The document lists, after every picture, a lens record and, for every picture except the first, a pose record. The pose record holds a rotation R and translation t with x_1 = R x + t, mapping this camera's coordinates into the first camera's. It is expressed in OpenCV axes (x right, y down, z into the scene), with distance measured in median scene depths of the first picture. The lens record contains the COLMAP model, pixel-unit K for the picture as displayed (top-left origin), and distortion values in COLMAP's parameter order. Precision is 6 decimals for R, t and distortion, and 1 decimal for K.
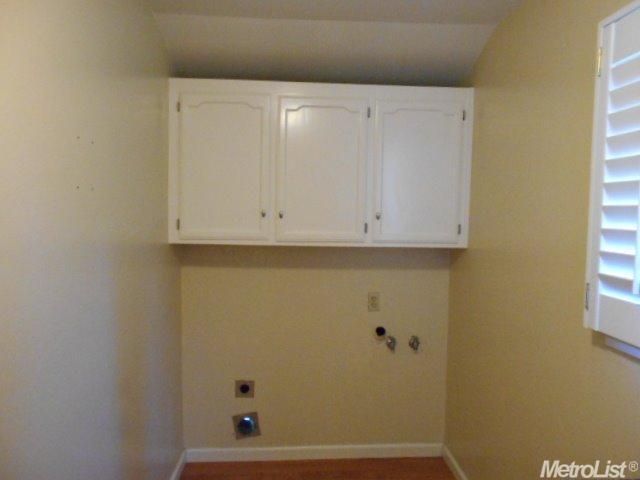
lens RADIAL K [[498.2, 0, 320.0], [0, 498.2, 240.0], [0, 0, 1]] dist [-0.026683, -0.004751]
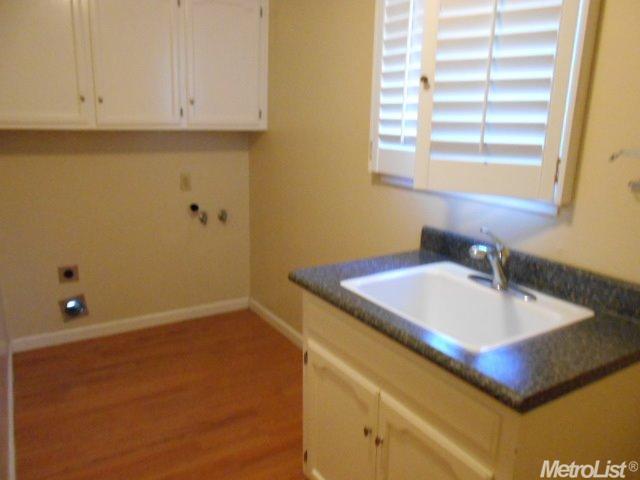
lens RADIAL K [[498.2, 0, 320.0], [0, 498.2, 240.0], [0, 0, 1]] dist [-0.026683, -0.004751]
pose [[0.887534, -0.113180, 0.446625, -0.155180], [0.023858, 0.979348, 0.200768, 0.038356], [-0.460124, -0.167533, 0.871905, -0.149146]]
